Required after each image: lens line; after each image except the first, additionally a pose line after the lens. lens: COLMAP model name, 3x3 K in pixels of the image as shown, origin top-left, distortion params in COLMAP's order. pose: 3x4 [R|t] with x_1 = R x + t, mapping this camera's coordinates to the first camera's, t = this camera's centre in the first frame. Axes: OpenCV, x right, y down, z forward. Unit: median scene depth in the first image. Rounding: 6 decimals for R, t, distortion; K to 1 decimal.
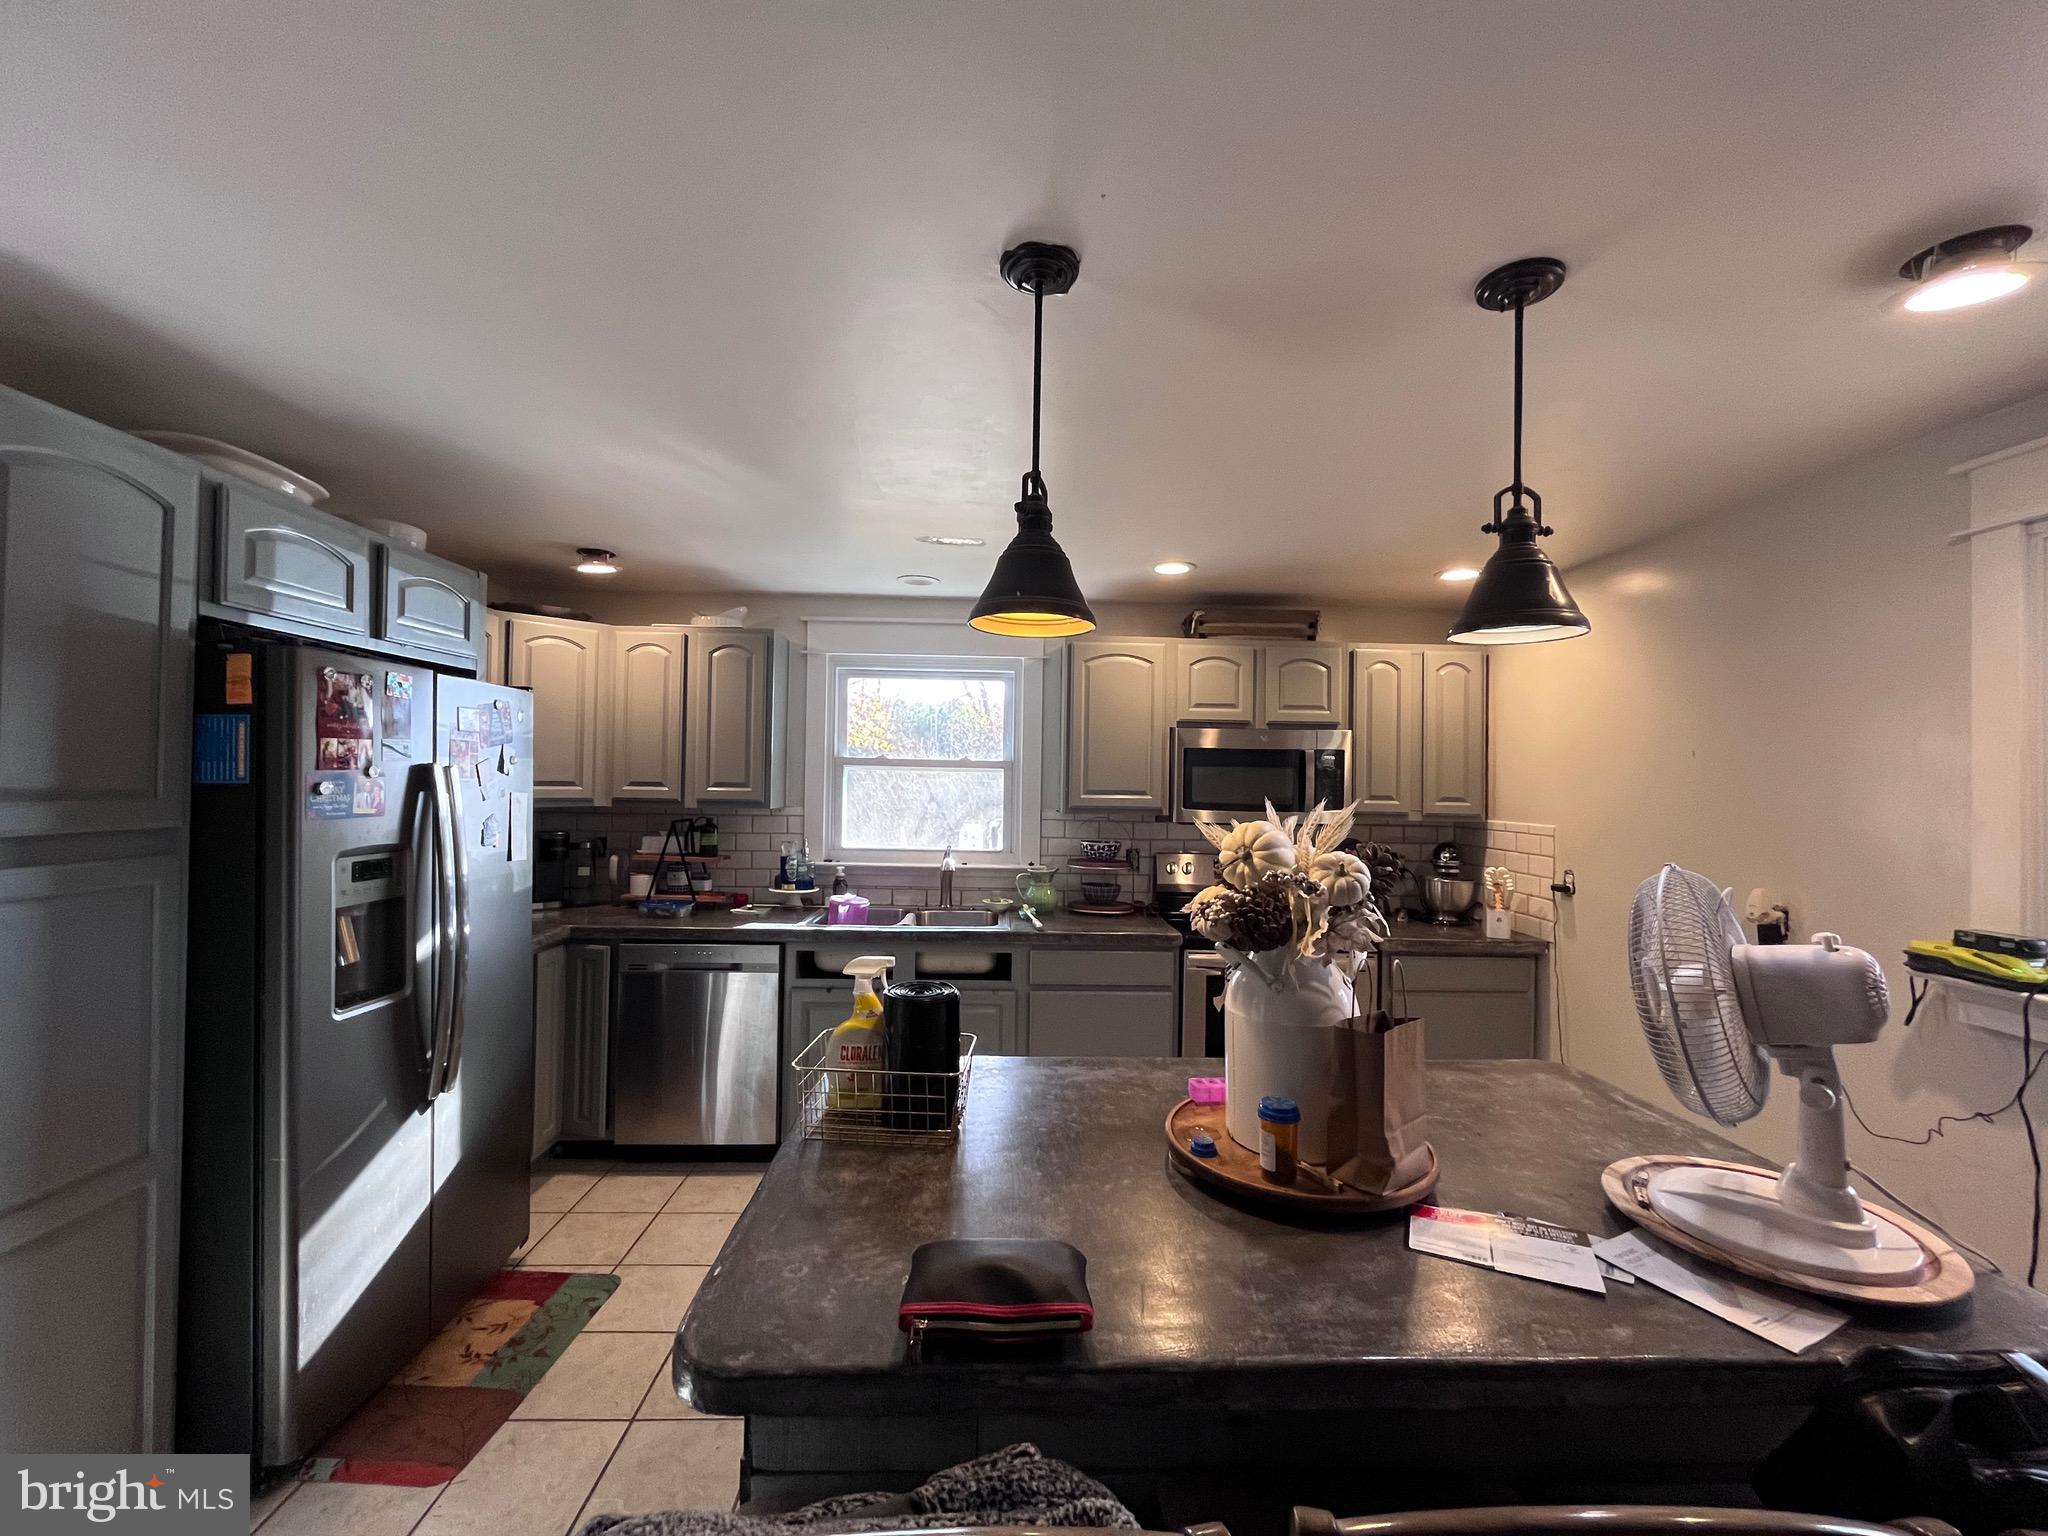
lens RADIAL K [[831.4, 0, 1020.5], [0, 831.4, 772.1], [0, 0, 1]] dist [-0.006961, -0.000131]
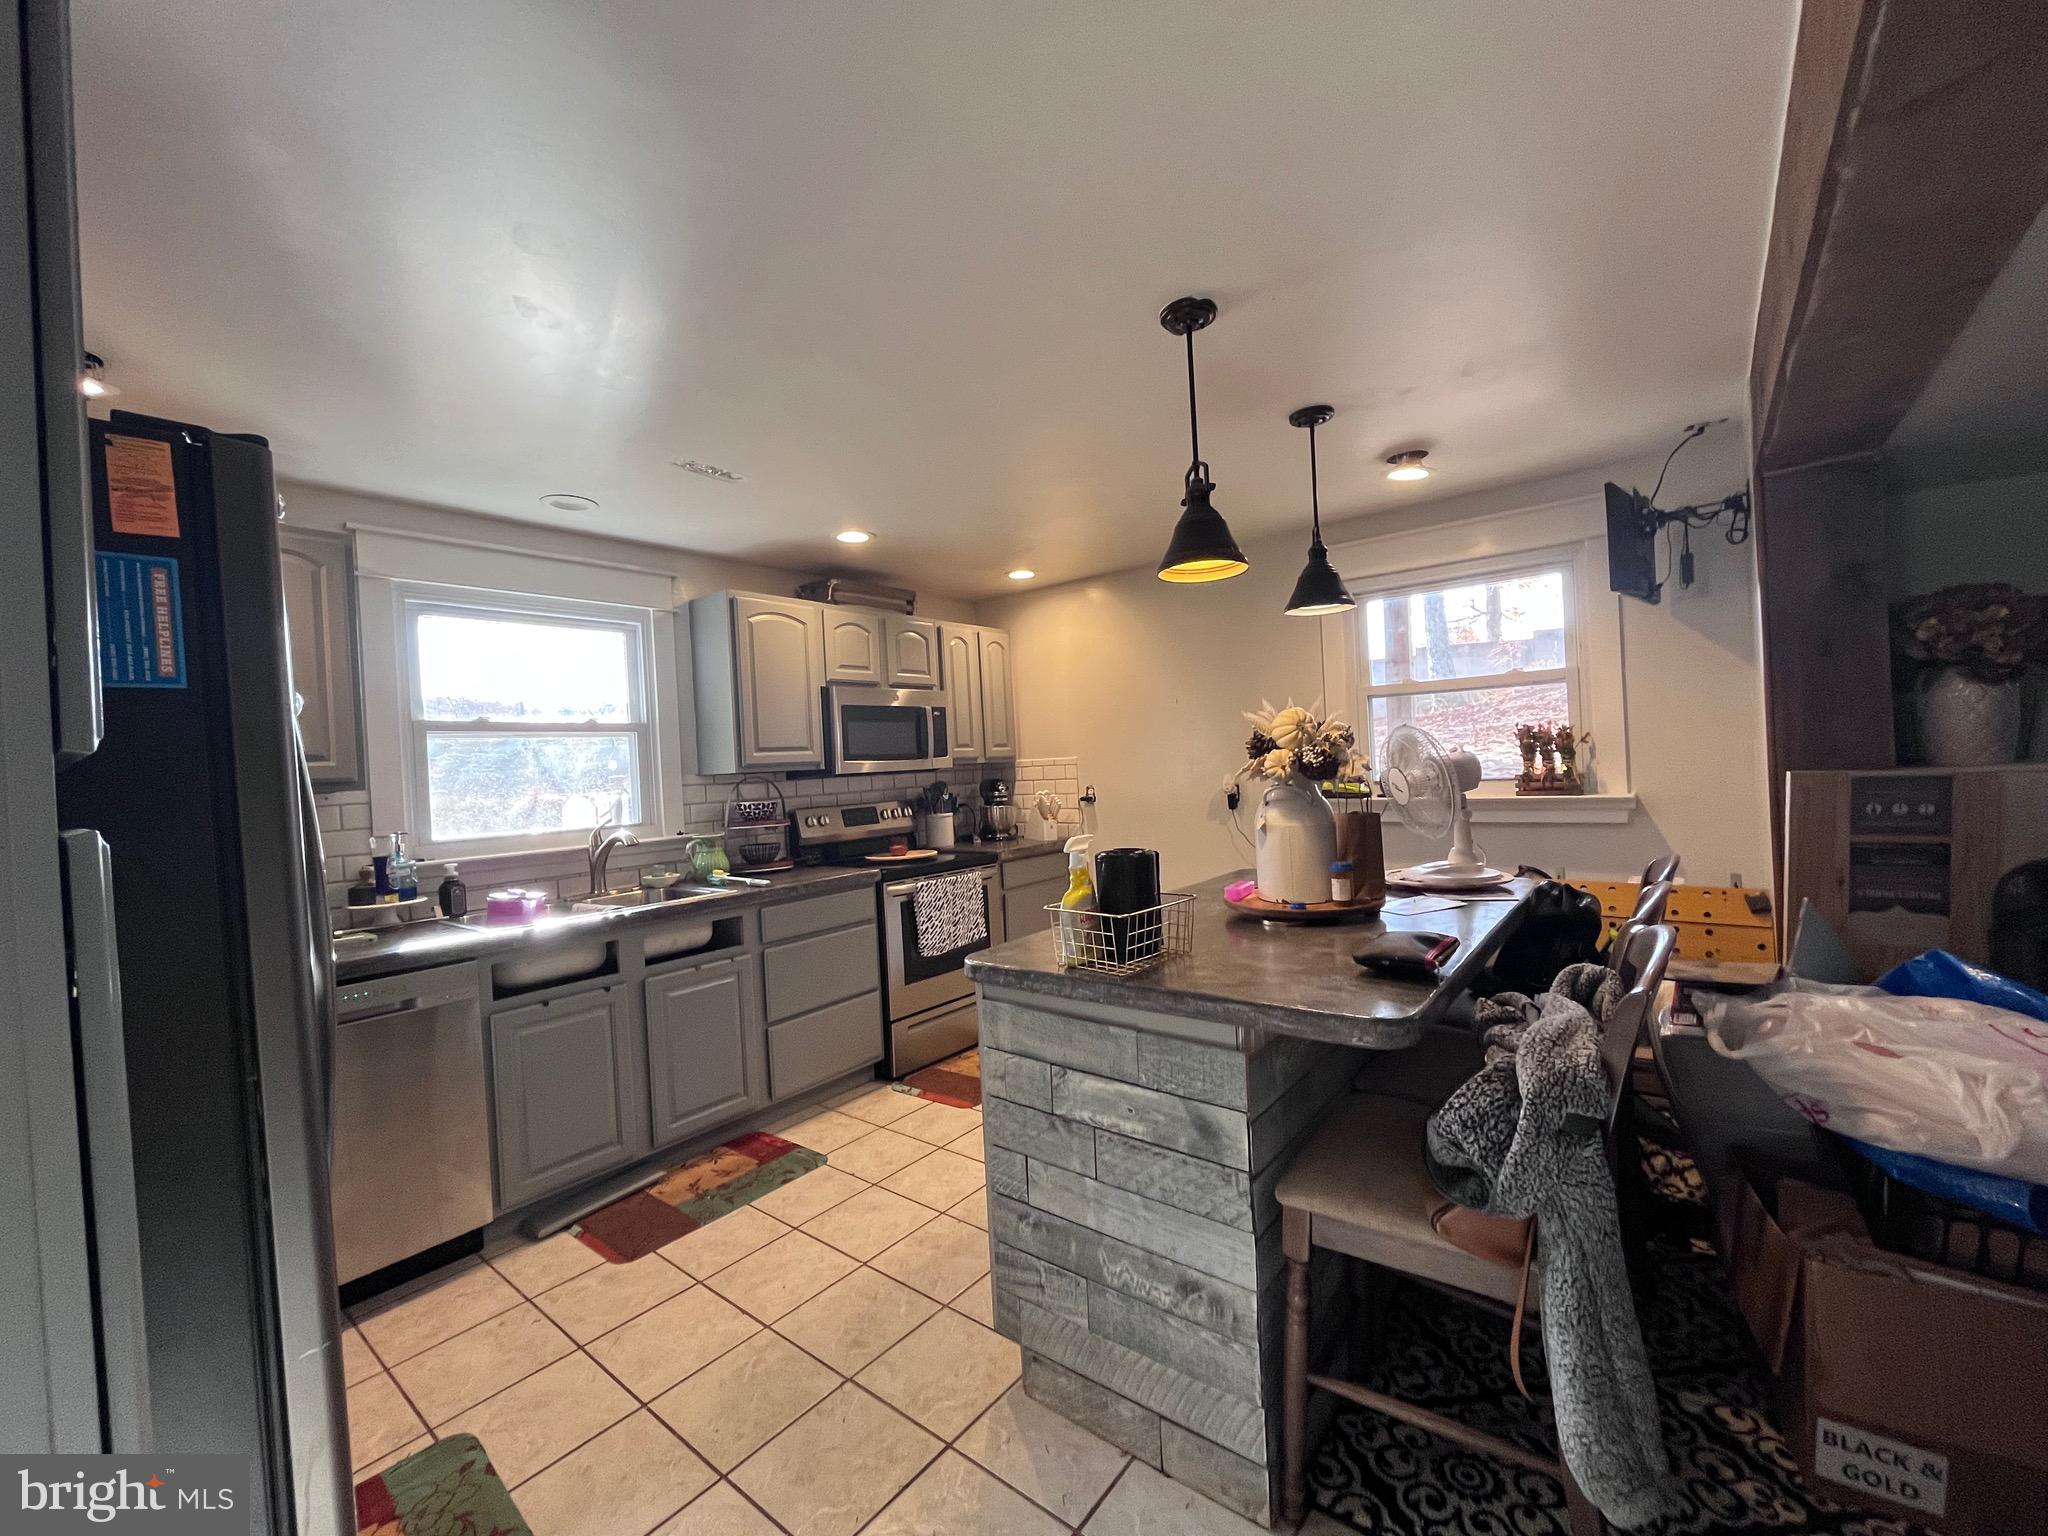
lens RADIAL K [[831.4, 0, 1019.0], [0, 831.4, 771.0], [0, 0, 1]] dist [-0.006961, -0.000131]
pose [[0.649155, -0.057188, 0.758504, -0.463753], [0.054475, 0.998105, 0.028632, 0.037510], [-0.758703, 0.022733, 0.651039, 0.118264]]
